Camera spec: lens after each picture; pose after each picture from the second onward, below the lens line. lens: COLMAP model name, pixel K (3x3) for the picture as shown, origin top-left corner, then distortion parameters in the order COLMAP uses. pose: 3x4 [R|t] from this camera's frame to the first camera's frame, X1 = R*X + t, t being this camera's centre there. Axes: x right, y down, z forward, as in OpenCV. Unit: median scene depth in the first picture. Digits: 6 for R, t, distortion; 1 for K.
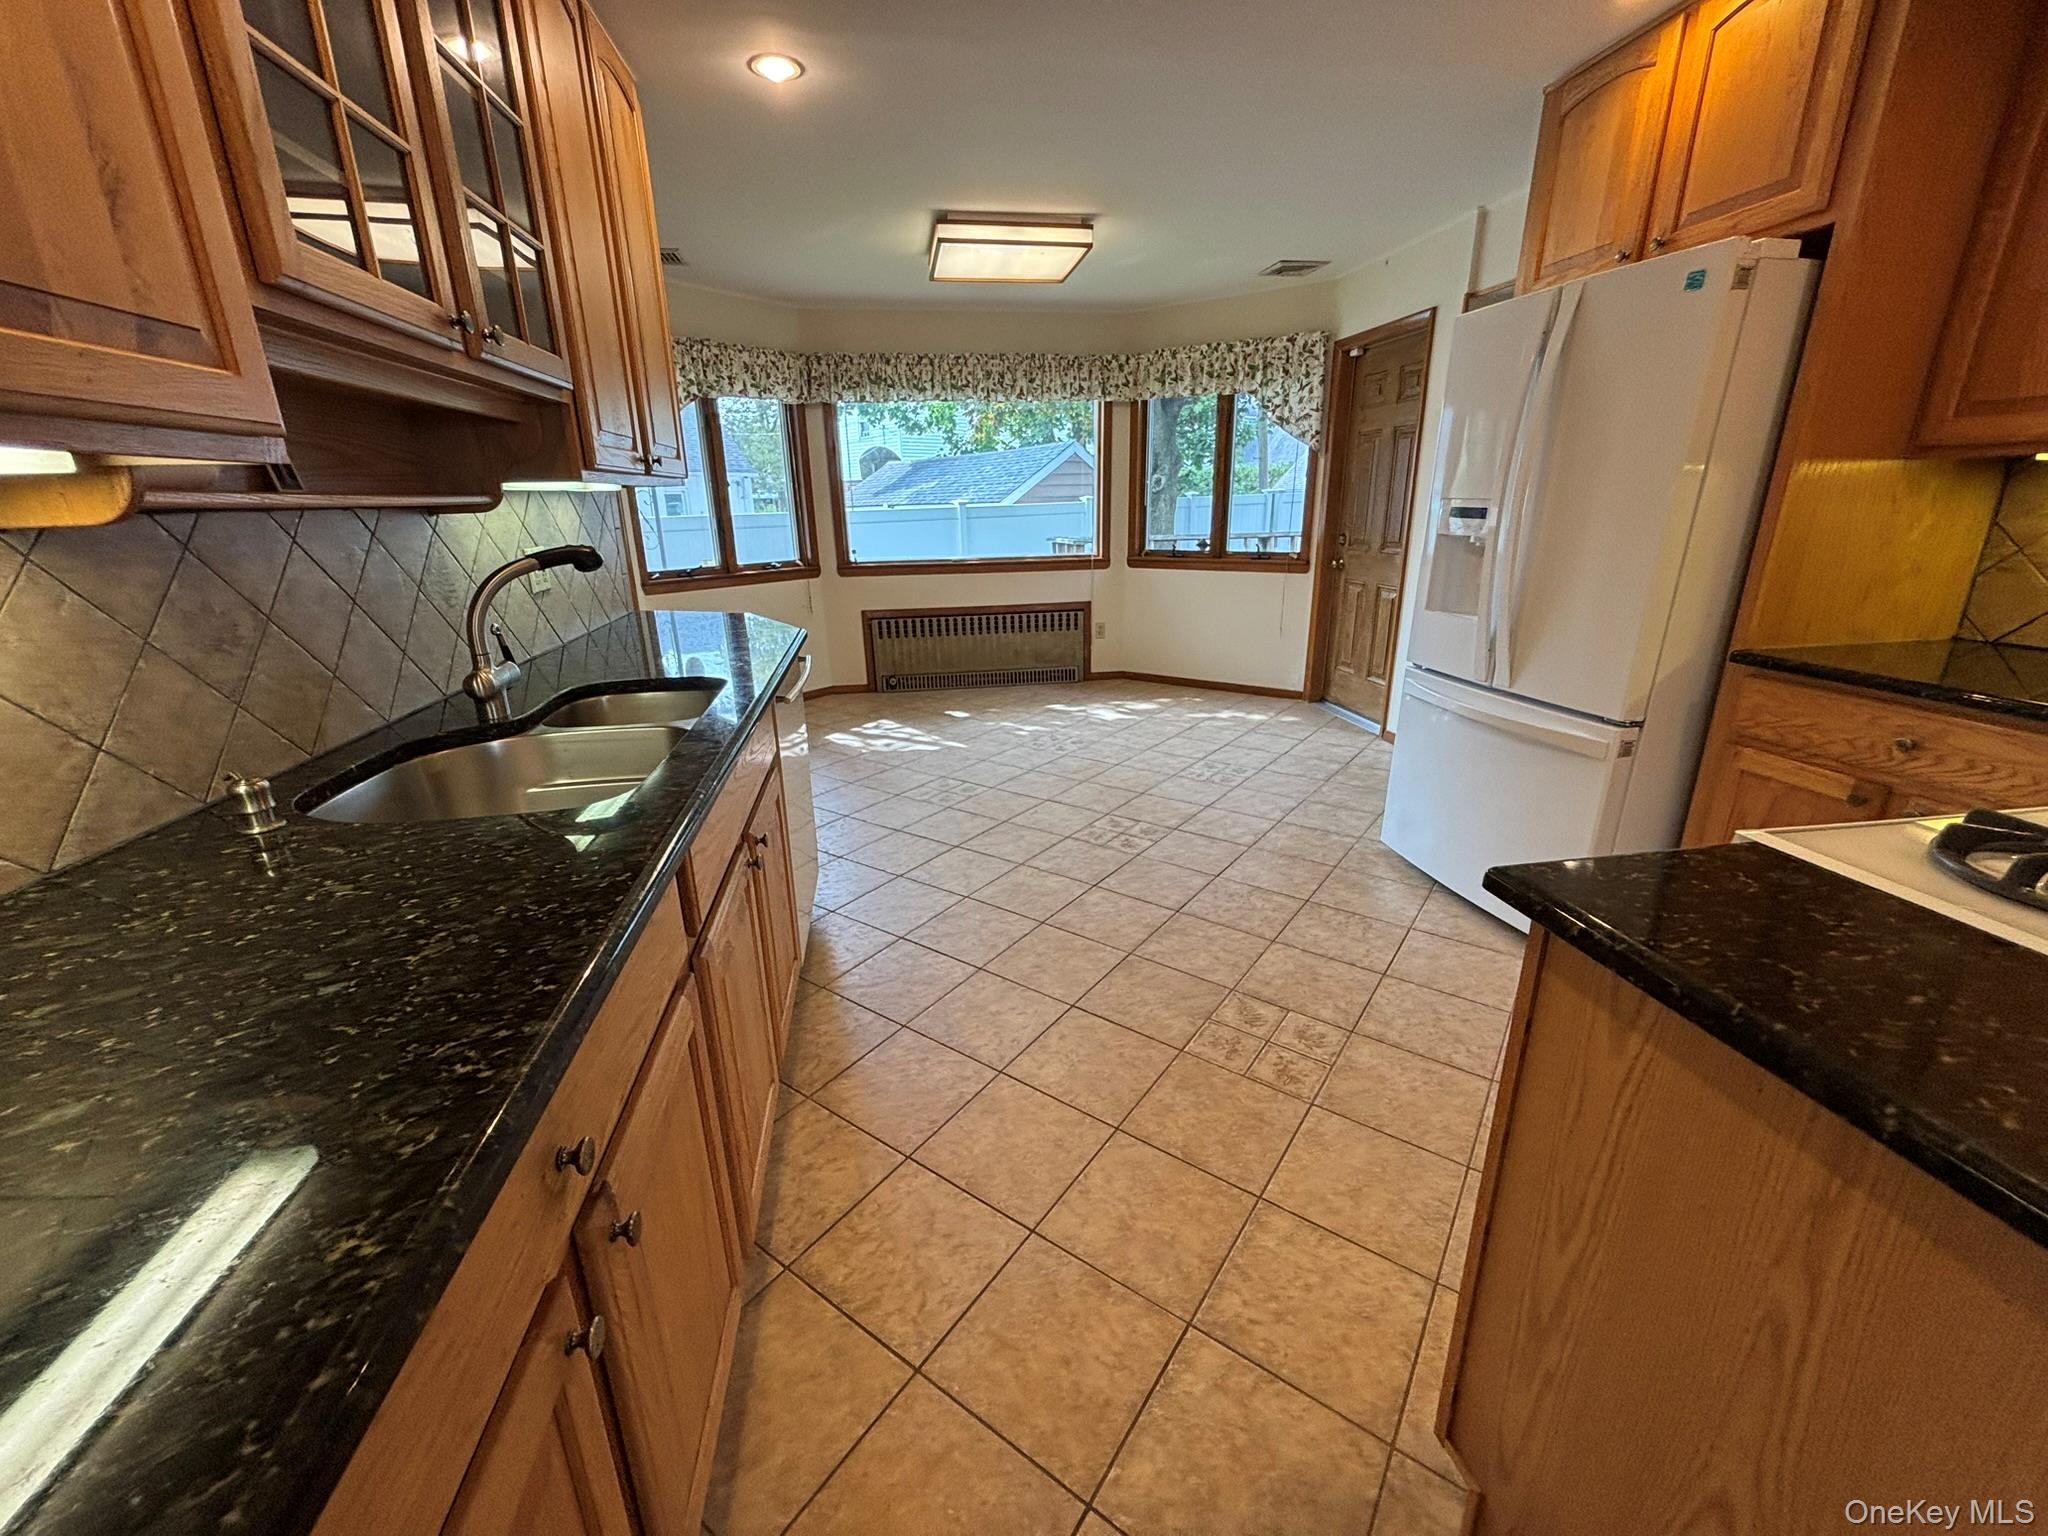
lens RADIAL K [[824.4, 0, 1004.8], [0, 824.4, 770.6], [0, 0, 1]] dist [-0.001791, 0.002079]
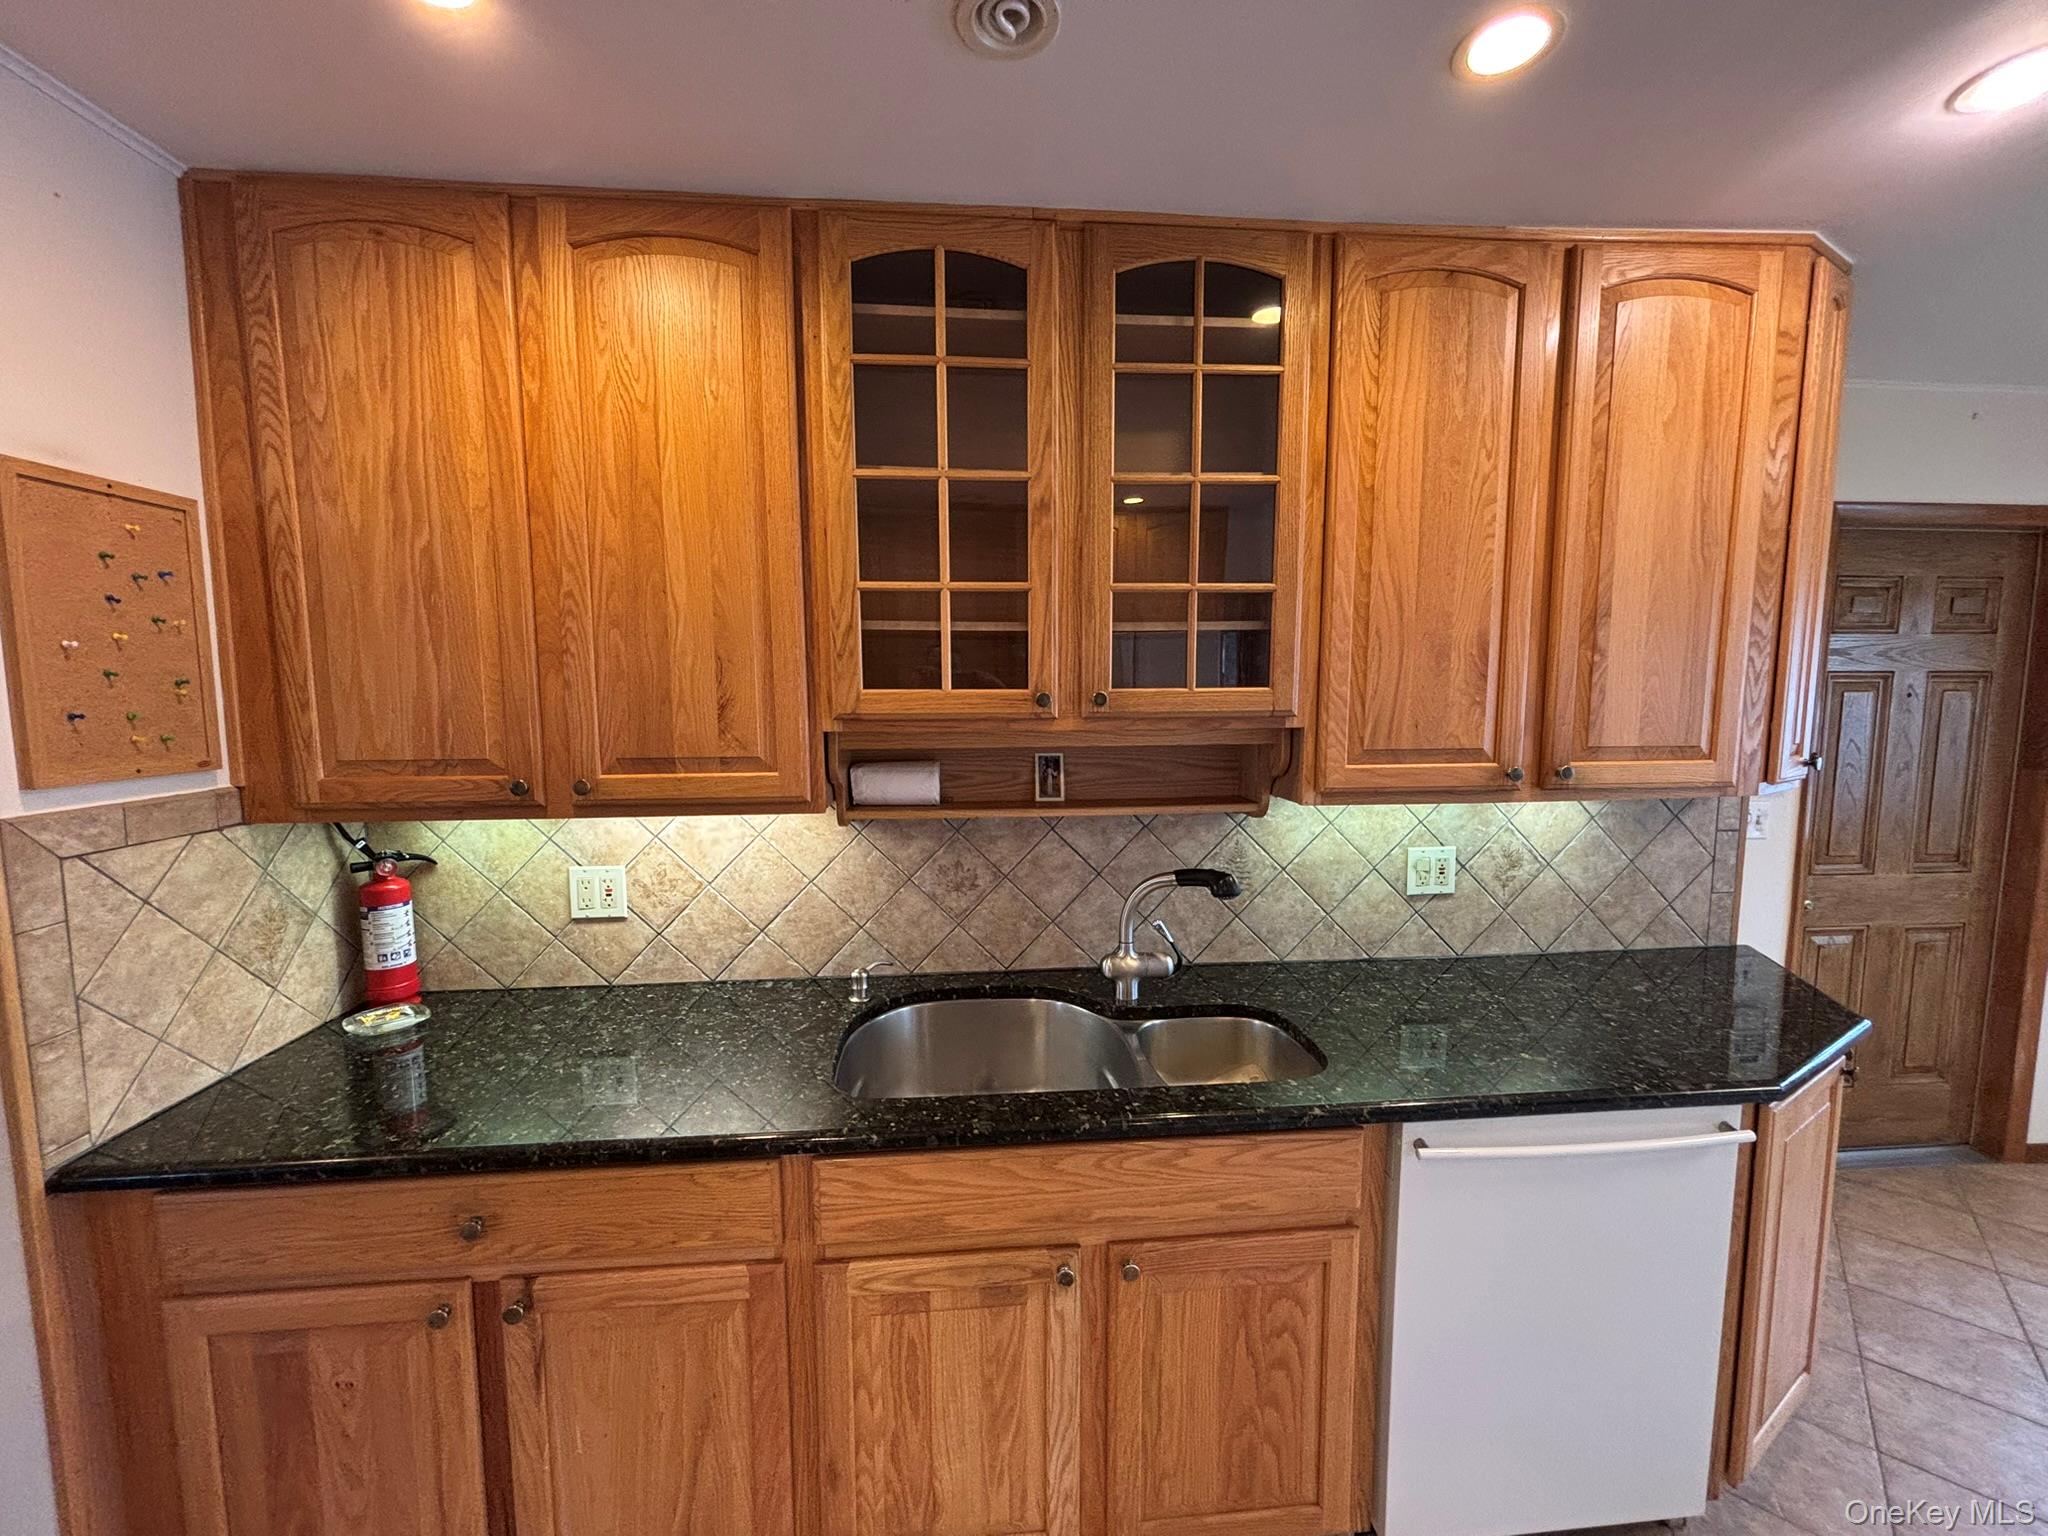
lens RADIAL K [[824.4, 0, 1019.6], [0, 824.4, 755.8], [0, 0, 1]] dist [-0.001791, 0.002079]
pose [[-0.052478, 0.109783, -0.992569, 0.164869], [-0.306446, 0.944213, 0.120637, -0.165483], [0.950440, 0.310500, -0.015908, 0.277971]]
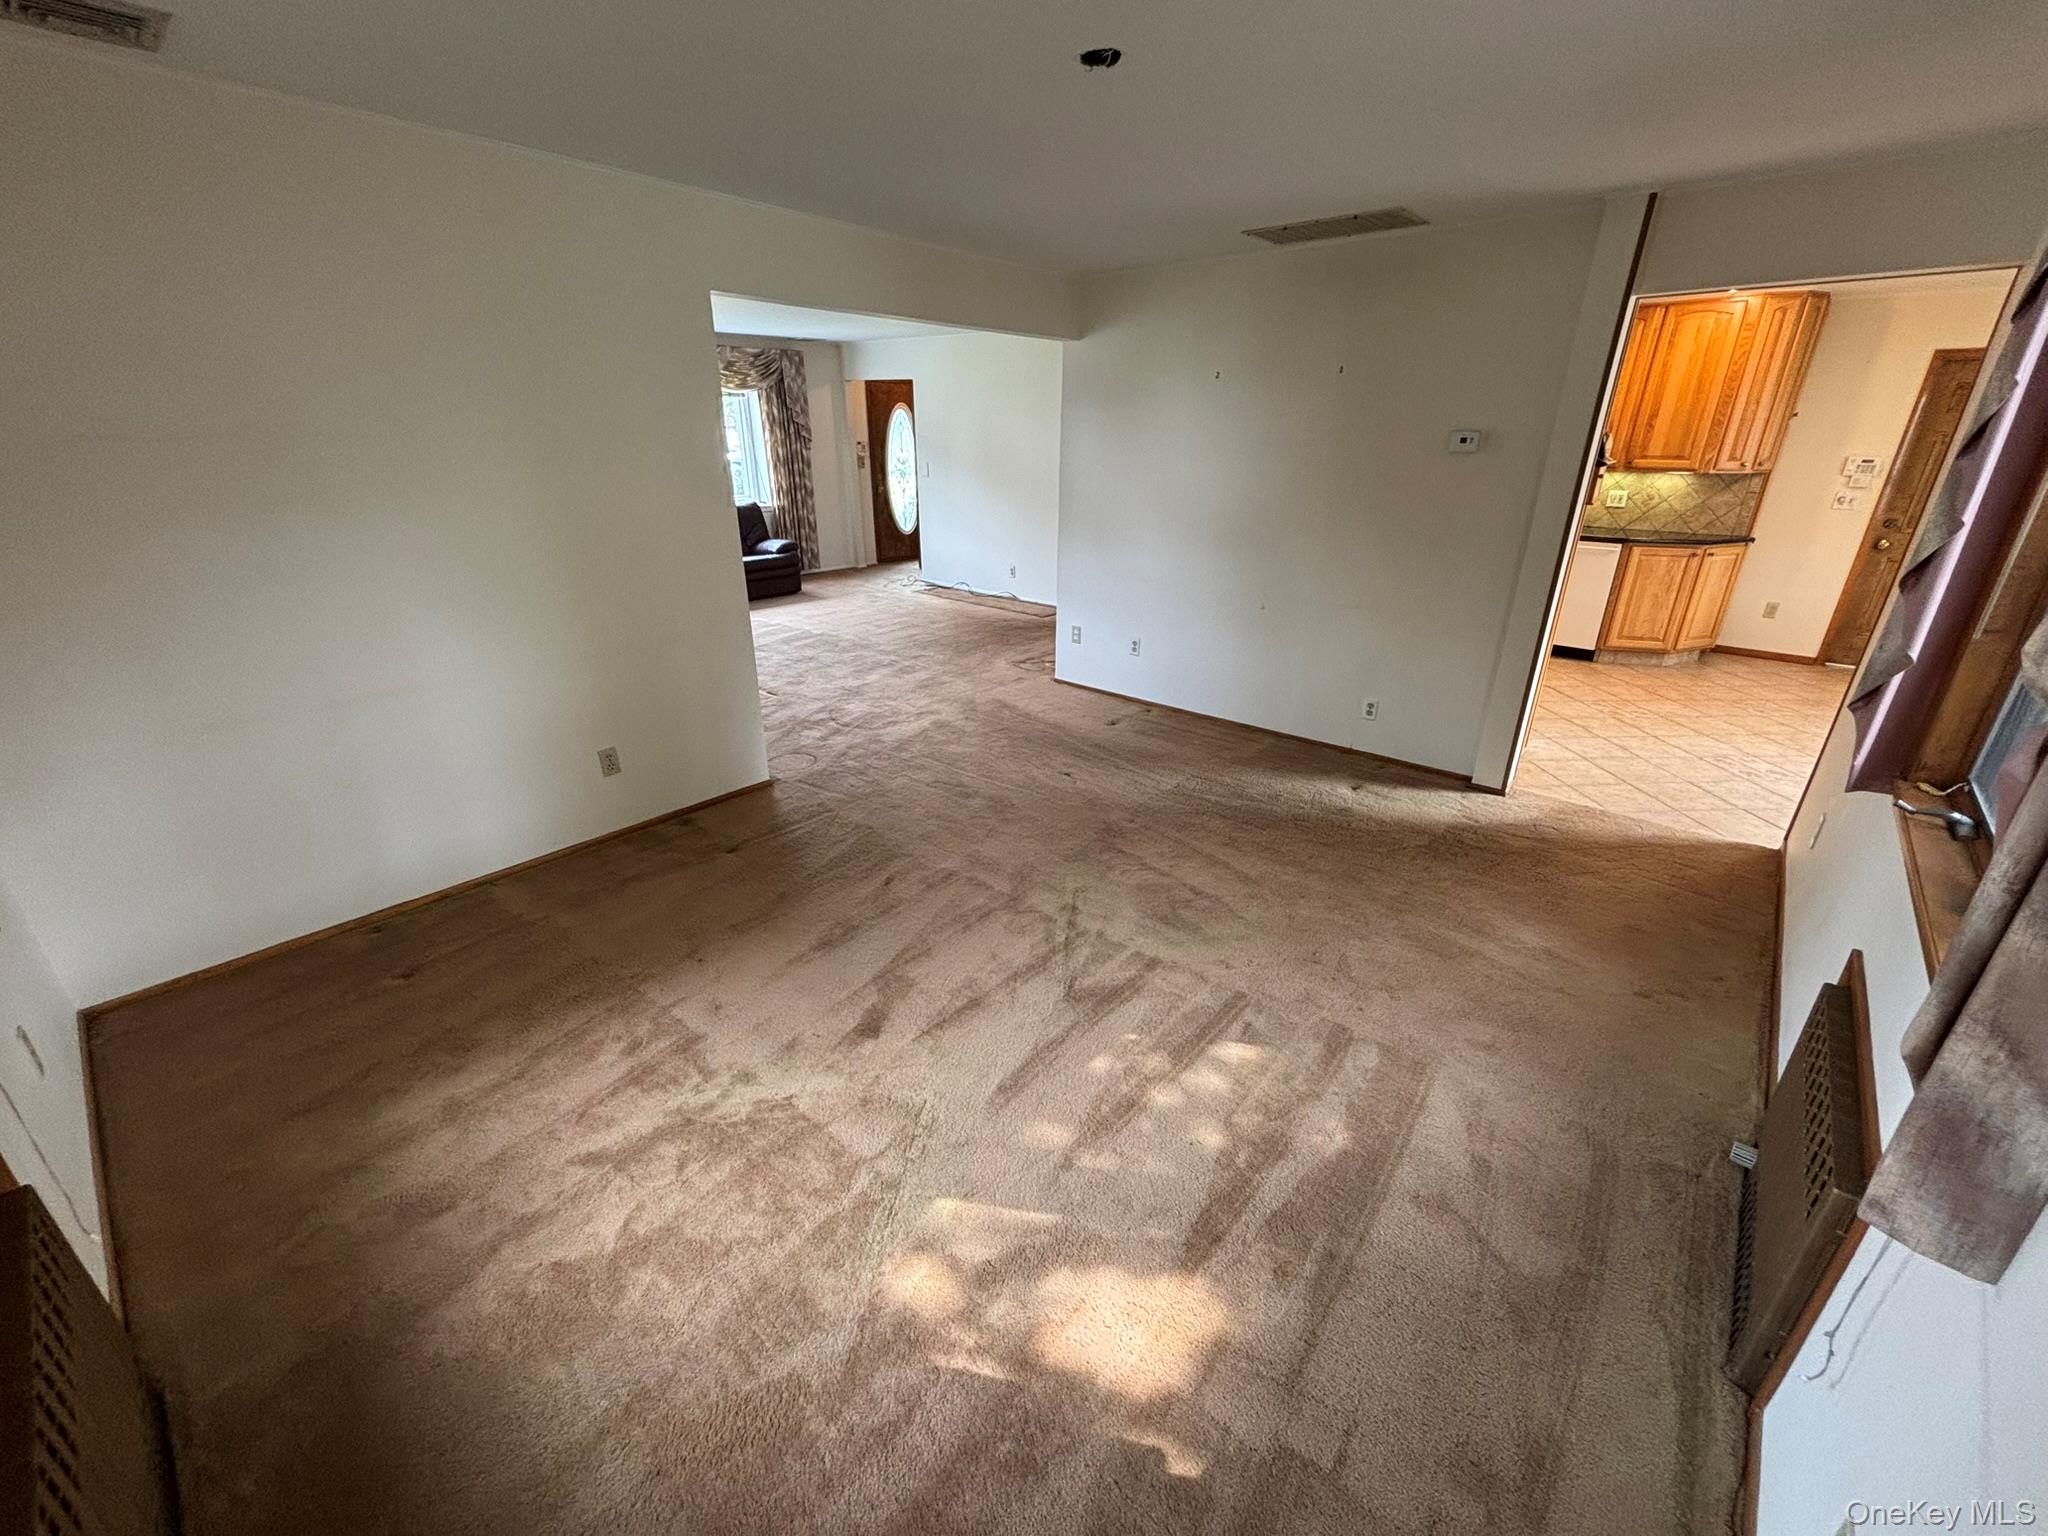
lens RADIAL K [[824.4, 0, 1027.1], [0, 824.4, 769.9], [0, 0, 1]] dist [-0.001791, 0.002079]
pose [[-0.756768, 0.264407, -0.597822, 1.407860], [-0.191209, 0.785005, 0.589242, -0.388375], [0.625092, 0.560229, -0.543510, 0.876845]]
